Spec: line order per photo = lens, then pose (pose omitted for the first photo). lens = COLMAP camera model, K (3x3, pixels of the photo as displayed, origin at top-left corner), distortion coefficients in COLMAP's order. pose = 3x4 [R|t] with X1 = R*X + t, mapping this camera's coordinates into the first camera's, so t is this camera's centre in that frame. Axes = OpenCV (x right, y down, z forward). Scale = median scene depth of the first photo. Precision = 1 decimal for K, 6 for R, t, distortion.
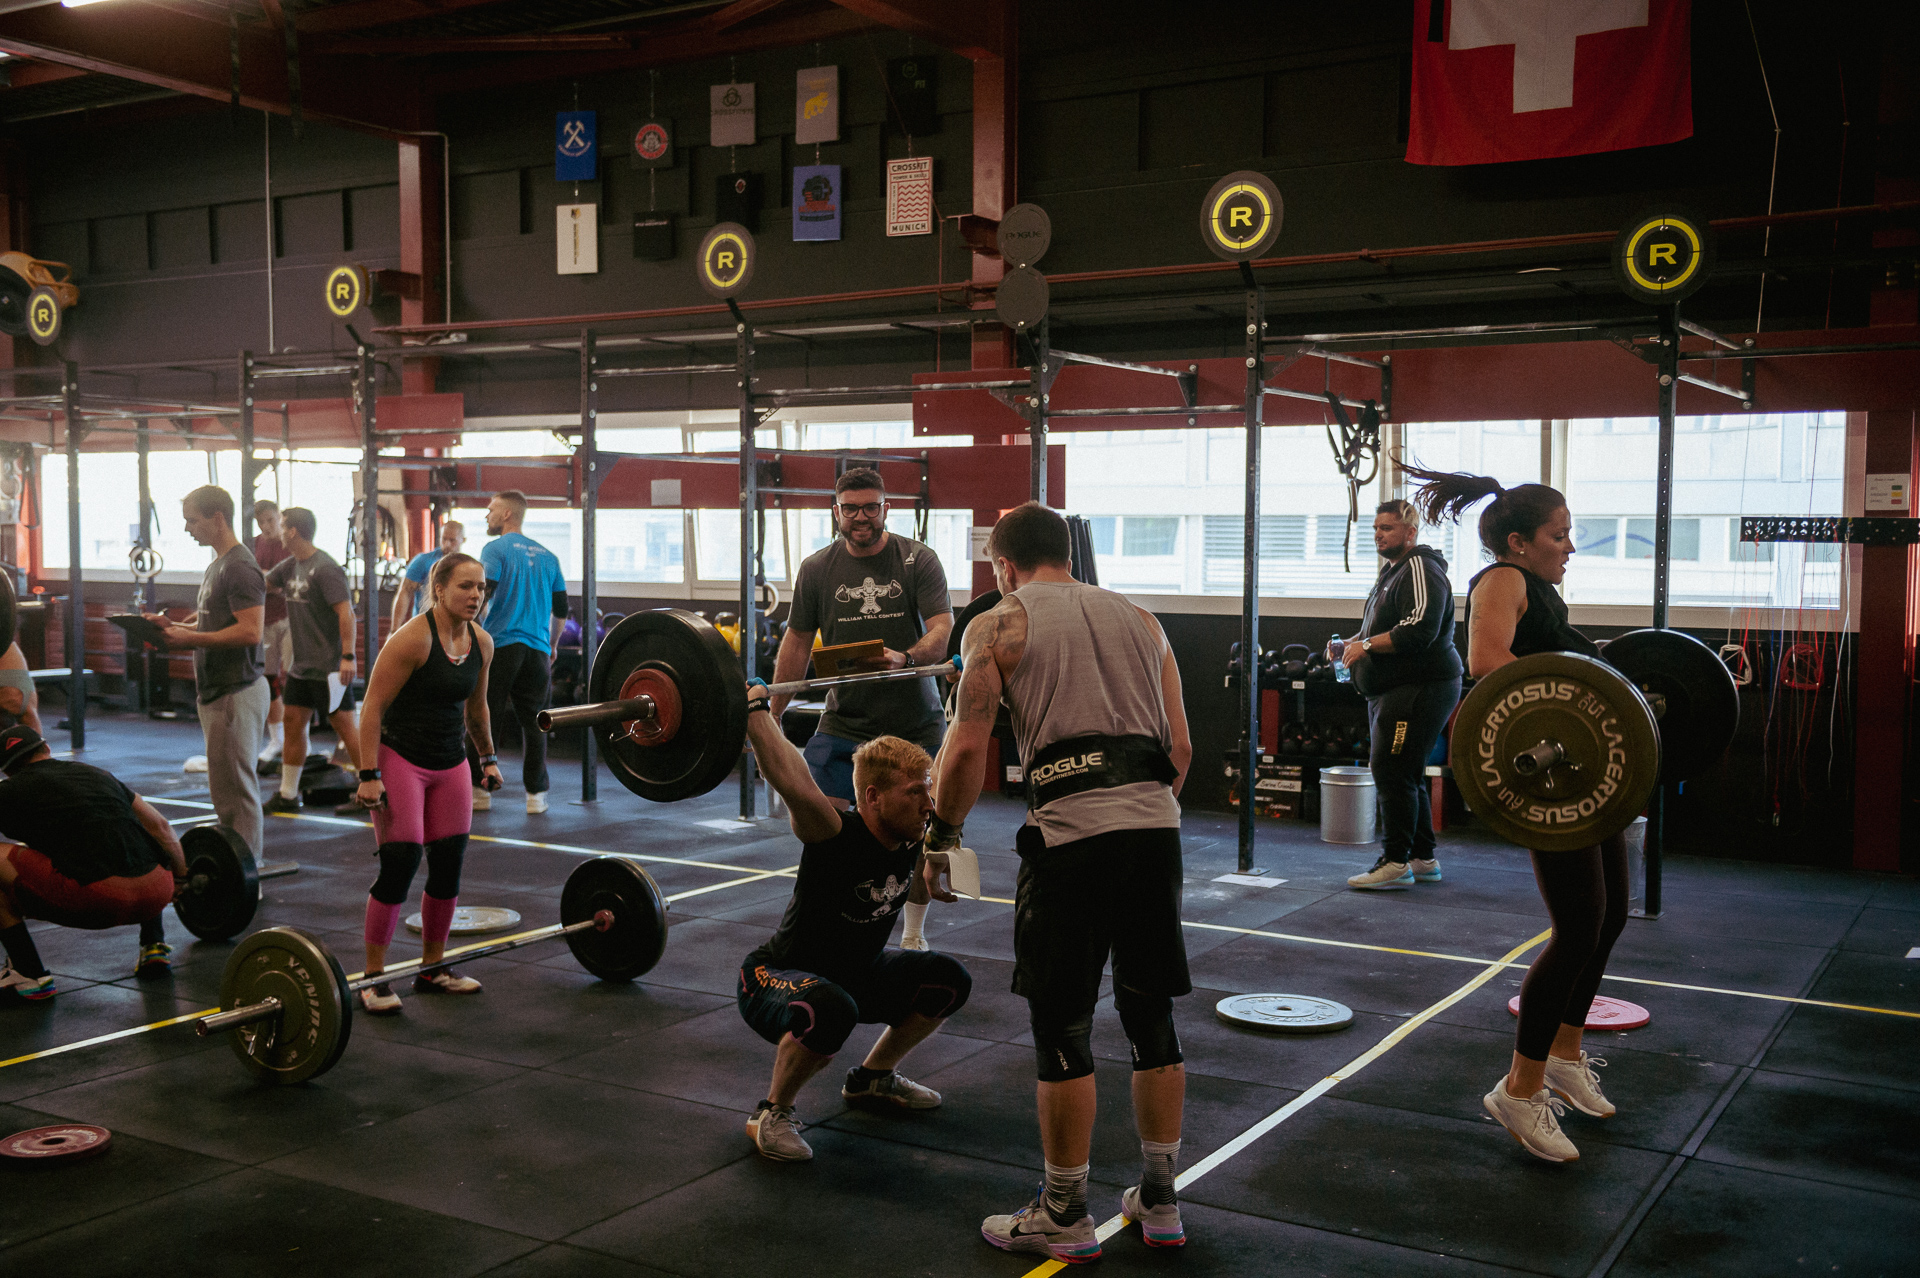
lens RADIAL K [[1927.1, 0, 960.0], [0, 1927.1, 639.0], [0, 0, 1]] dist [0.042035, -0.002249]
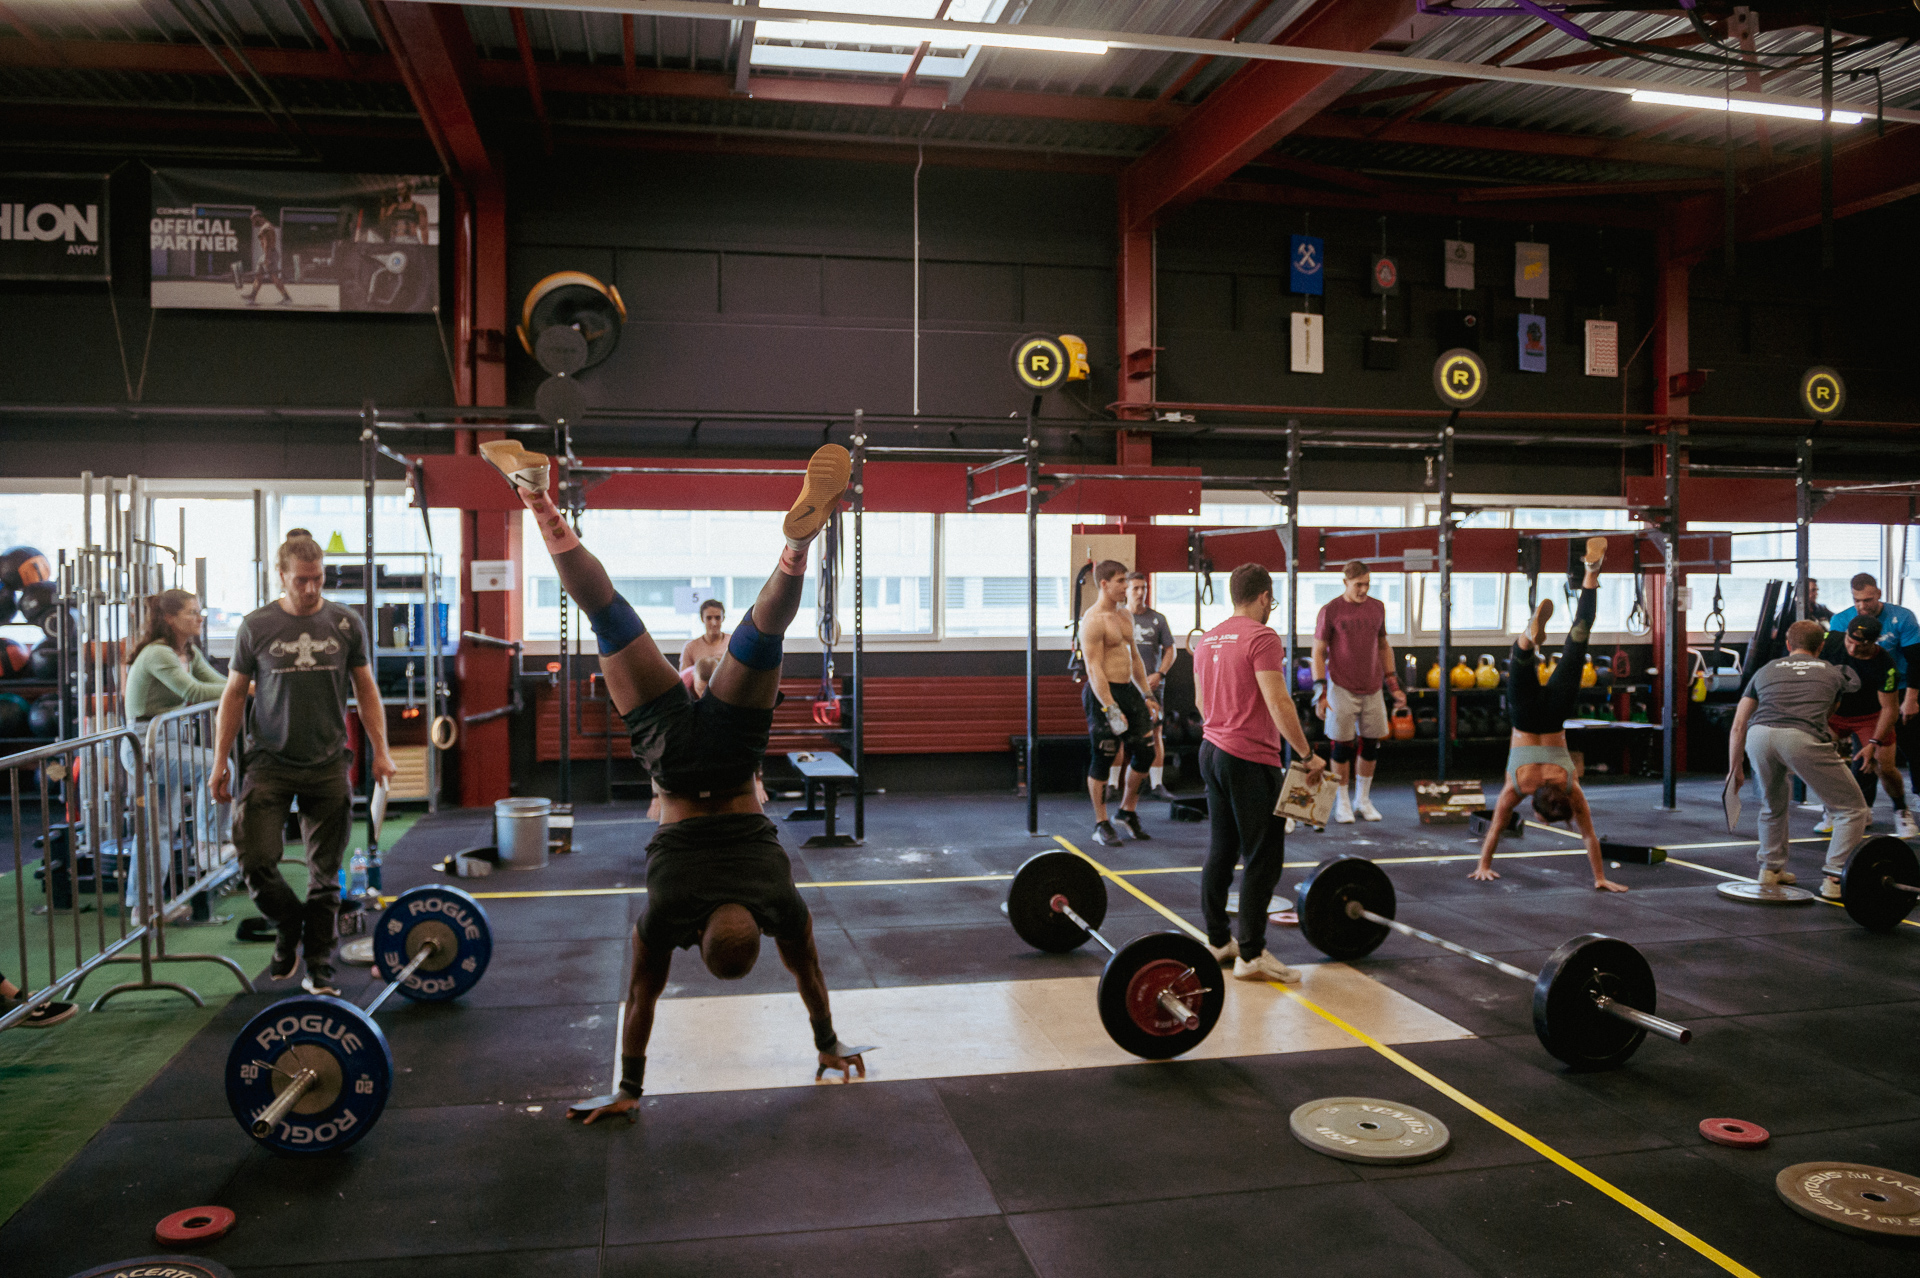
lens RADIAL K [[1306.6, 0, 960.0], [0, 1306.6, 639.0], [0, 0, 1]] dist [-0.045281, -0.005476]
pose [[0.747768, -0.031218, 0.663226, -1.016538], [0.042149, 0.999111, -0.000493, -0.041608], [-0.662621, 0.028323, 0.748419, 0.638689]]
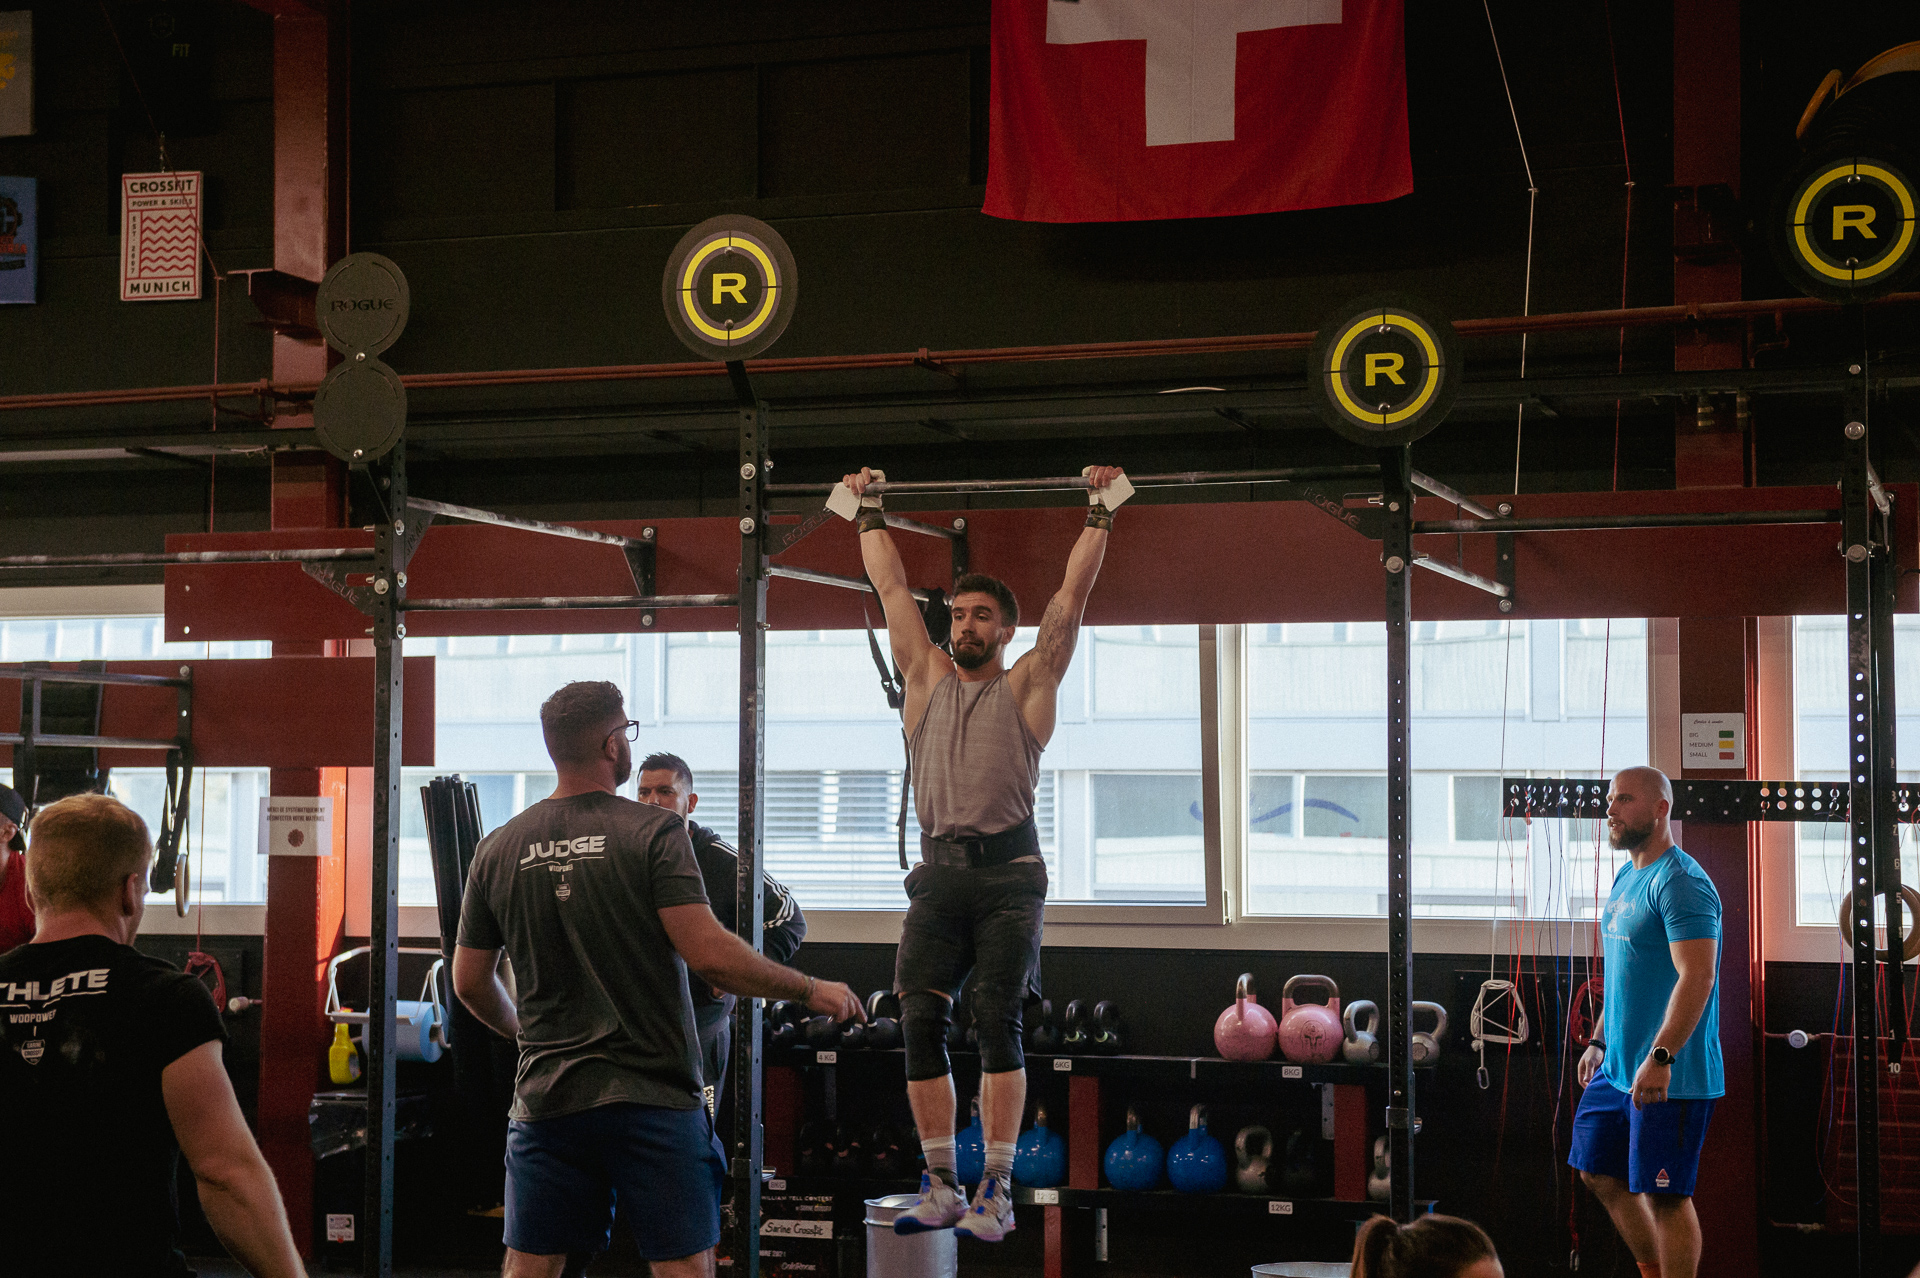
lens RADIAL K [[3133.3, 0, 1002.9], [0, 3133.3, 638.5], [0, 0, 1]] dist [0.106235, -0.025709]
pose [[0.972449, 0.007278, 0.233002, -0.000424], [0.017519, 0.994404, -0.104177, -0.002936], [-0.232457, 0.105389, 0.966880, 0.025105]]
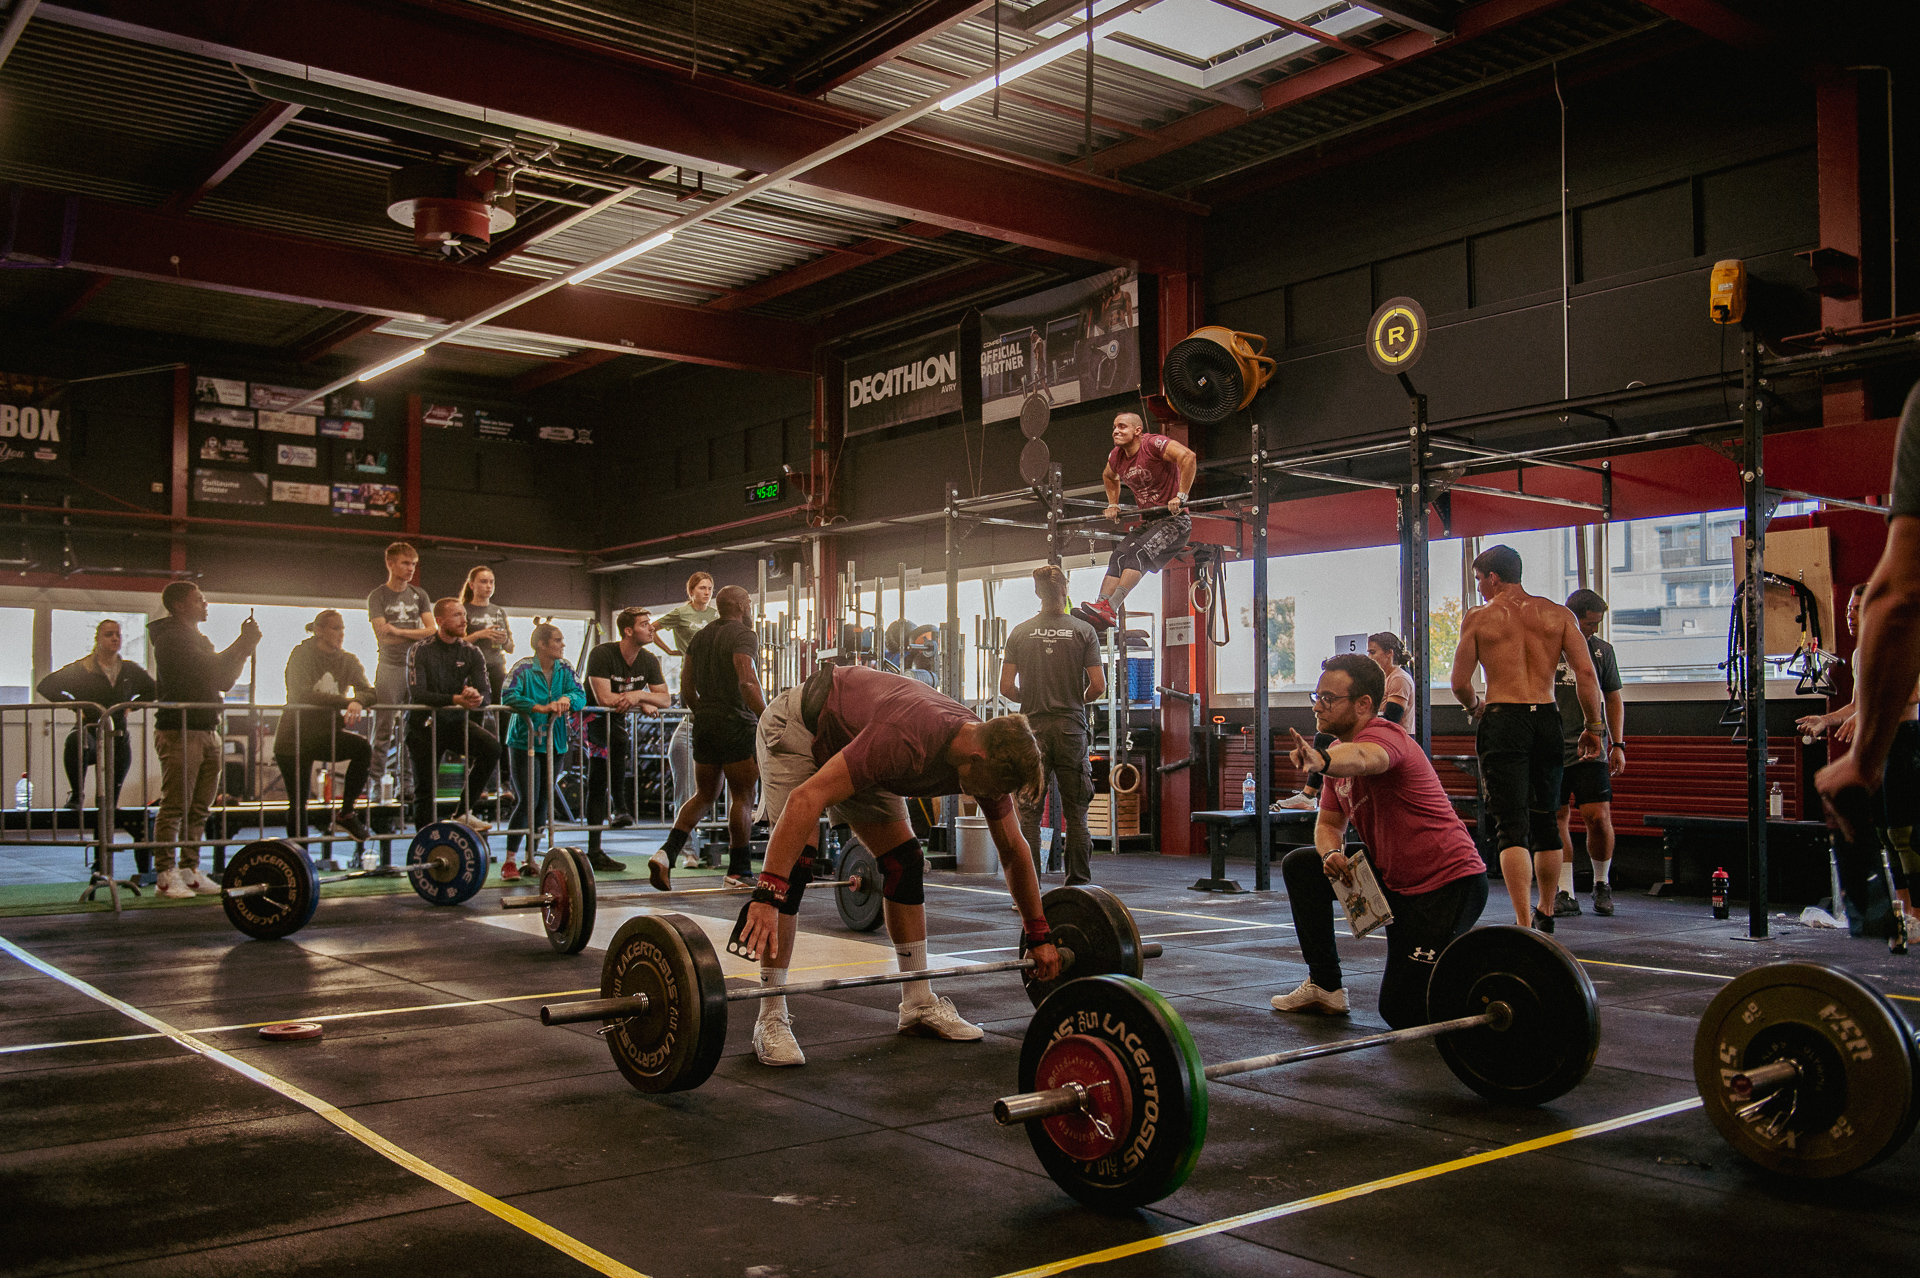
lens RADIAL K [[1715.2, 0, 969.6], [0, 1715.2, 698.7], [0, 0, 1]] dist [-0.001343, 0.001988]
pose [[0.939650, -0.014771, -0.341819, -0.449818], [-0.011221, 0.997200, -0.073938, 0.032348], [0.341954, 0.073312, 0.936853, 0.359885]]
